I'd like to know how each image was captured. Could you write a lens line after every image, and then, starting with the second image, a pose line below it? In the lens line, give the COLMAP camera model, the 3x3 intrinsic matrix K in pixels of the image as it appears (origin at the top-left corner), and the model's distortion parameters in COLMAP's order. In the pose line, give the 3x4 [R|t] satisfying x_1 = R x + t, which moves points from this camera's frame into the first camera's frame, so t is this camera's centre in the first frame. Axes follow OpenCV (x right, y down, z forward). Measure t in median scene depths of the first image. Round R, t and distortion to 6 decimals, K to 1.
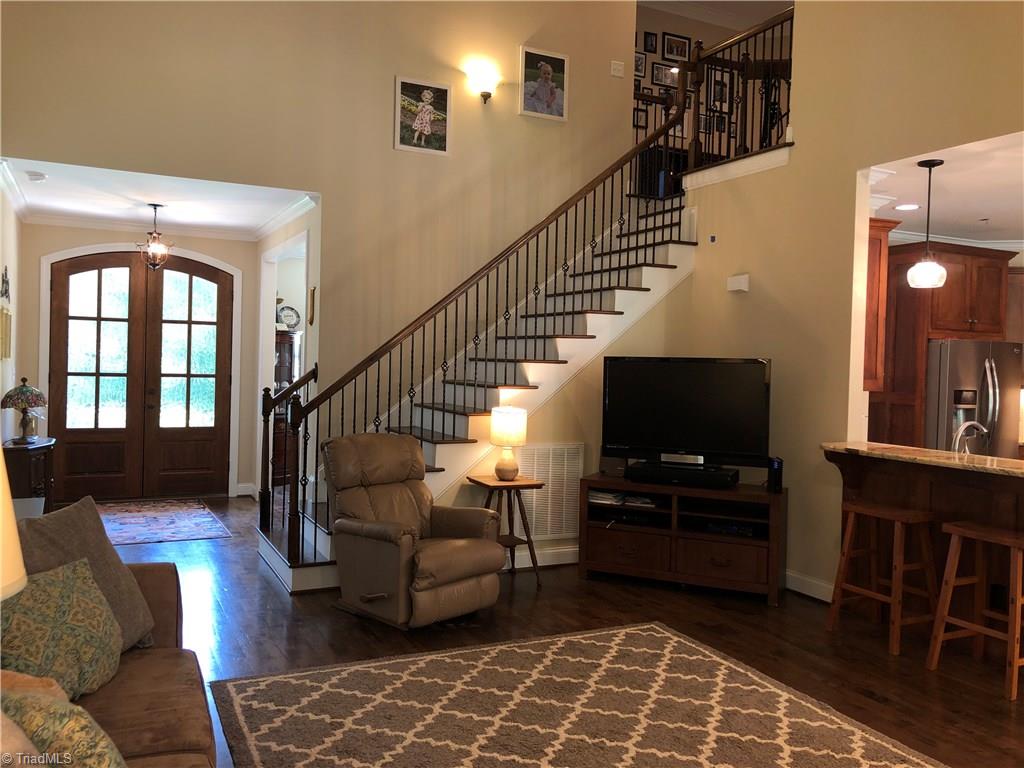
lens RADIAL K [[842.1, 0, 496.0], [0, 842.1, 379.2], [0, 0, 1]] dist [0.027470, 0.004378]
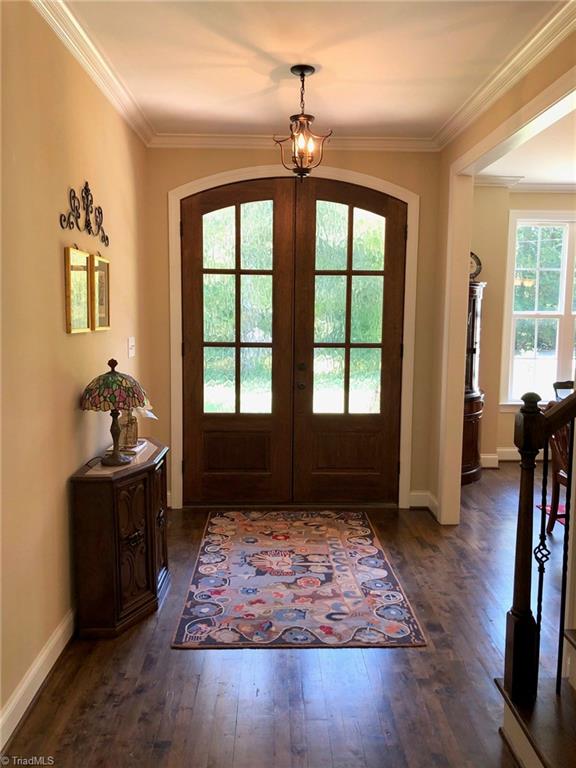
lens RADIAL K [[636.1, 0, 304.1], [0, 636.1, 376.5], [0, 0, 1]] dist [0.065099, -0.070710]
pose [[0.922402, 0.022742, -0.385561, -0.187683], [0.005988, 0.997303, 0.073150, -0.018297], [0.386184, -0.069783, 0.919778, 0.481188]]
